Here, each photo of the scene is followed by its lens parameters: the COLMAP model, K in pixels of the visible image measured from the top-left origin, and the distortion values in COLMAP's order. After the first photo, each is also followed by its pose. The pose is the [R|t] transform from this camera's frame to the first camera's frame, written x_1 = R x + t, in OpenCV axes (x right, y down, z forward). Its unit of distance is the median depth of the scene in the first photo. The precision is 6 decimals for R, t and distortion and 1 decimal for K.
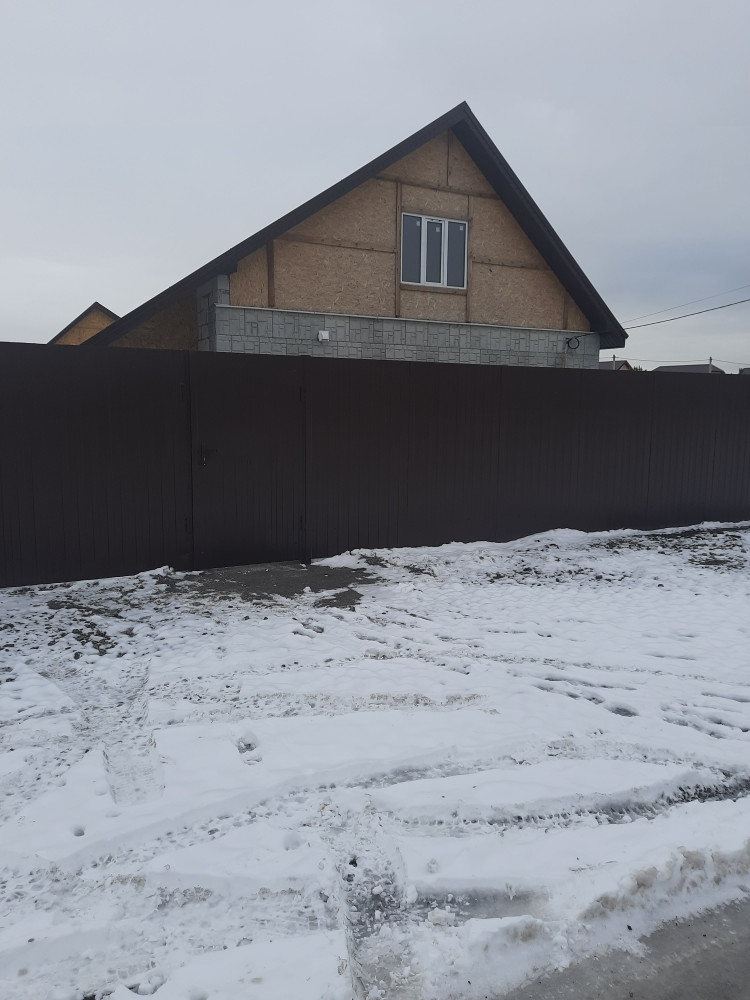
lens RADIAL K [[732.7, 0, 375.0], [0, 732.7, 503.7], [0, 0, 1]] dist [0.037815, -0.004812]
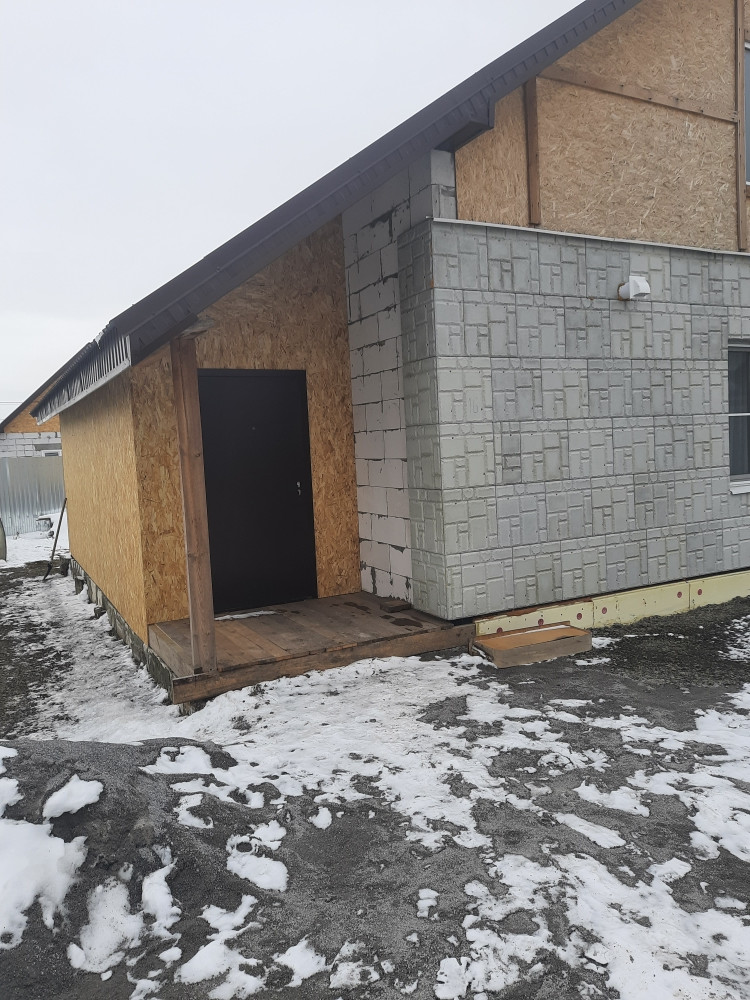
lens RADIAL K [[732.7, 0, 374.6], [0, 732.7, 497.2], [0, 0, 1]] dist [0.037815, -0.004812]
pose [[0.997853, -0.064082, 0.013502, -0.252259], [0.064849, 0.995632, -0.067169, -0.077603], [-0.009138, 0.067900, 0.997650, 0.553735]]
